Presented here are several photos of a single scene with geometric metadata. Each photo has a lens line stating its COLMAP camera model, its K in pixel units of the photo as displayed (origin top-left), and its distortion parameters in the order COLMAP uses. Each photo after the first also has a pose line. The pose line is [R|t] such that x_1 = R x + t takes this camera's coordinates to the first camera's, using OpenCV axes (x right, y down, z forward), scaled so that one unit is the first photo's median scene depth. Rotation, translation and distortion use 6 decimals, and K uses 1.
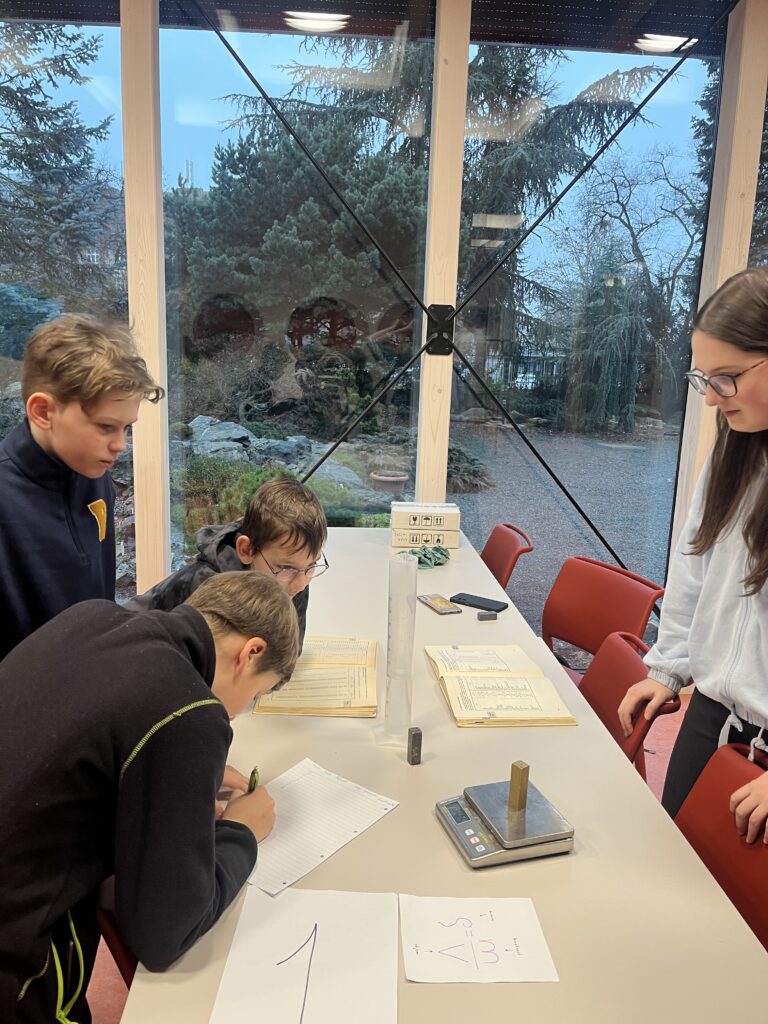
lens RADIAL K [[781.7, 0, 384.6], [0, 781.7, 511.8], [0, 0, 1]] dist [0.035317, -0.063484]
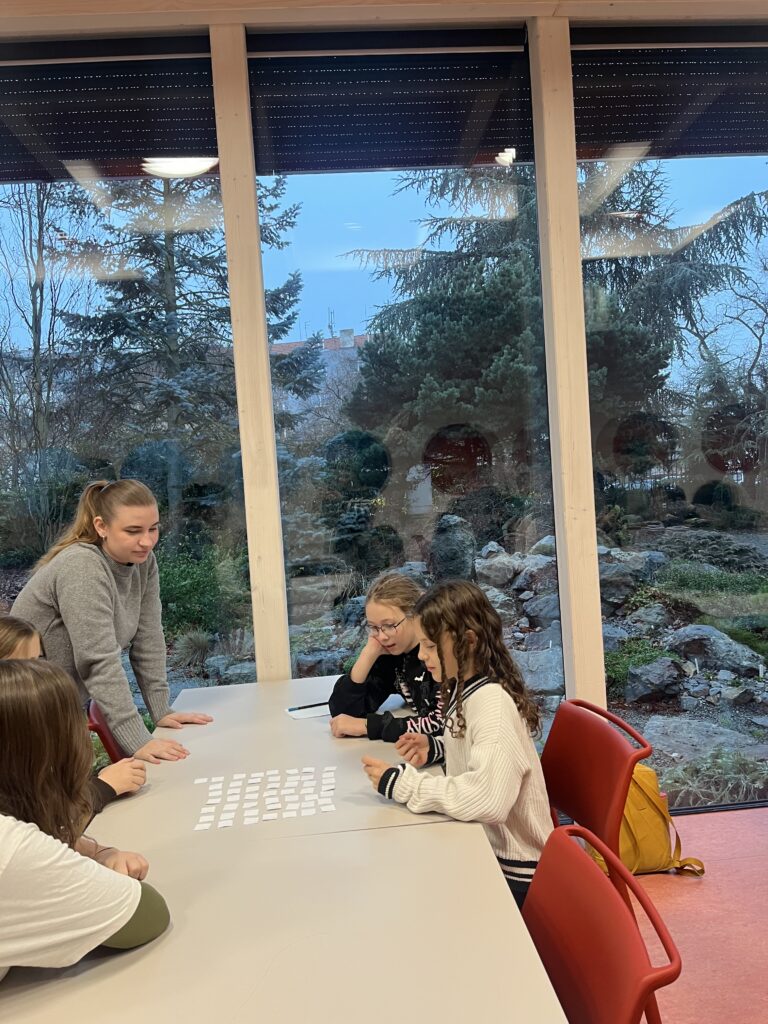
lens RADIAL K [[781.7, 0, 383.3], [0, 781.7, 507.6], [0, 0, 1]] dist [0.035317, -0.063484]
pose [[0.994507, -0.101872, 0.024059, -0.325106], [0.104475, 0.980213, -0.168131, -0.008893], [-0.006456, 0.169721, 0.985471, 0.012272]]
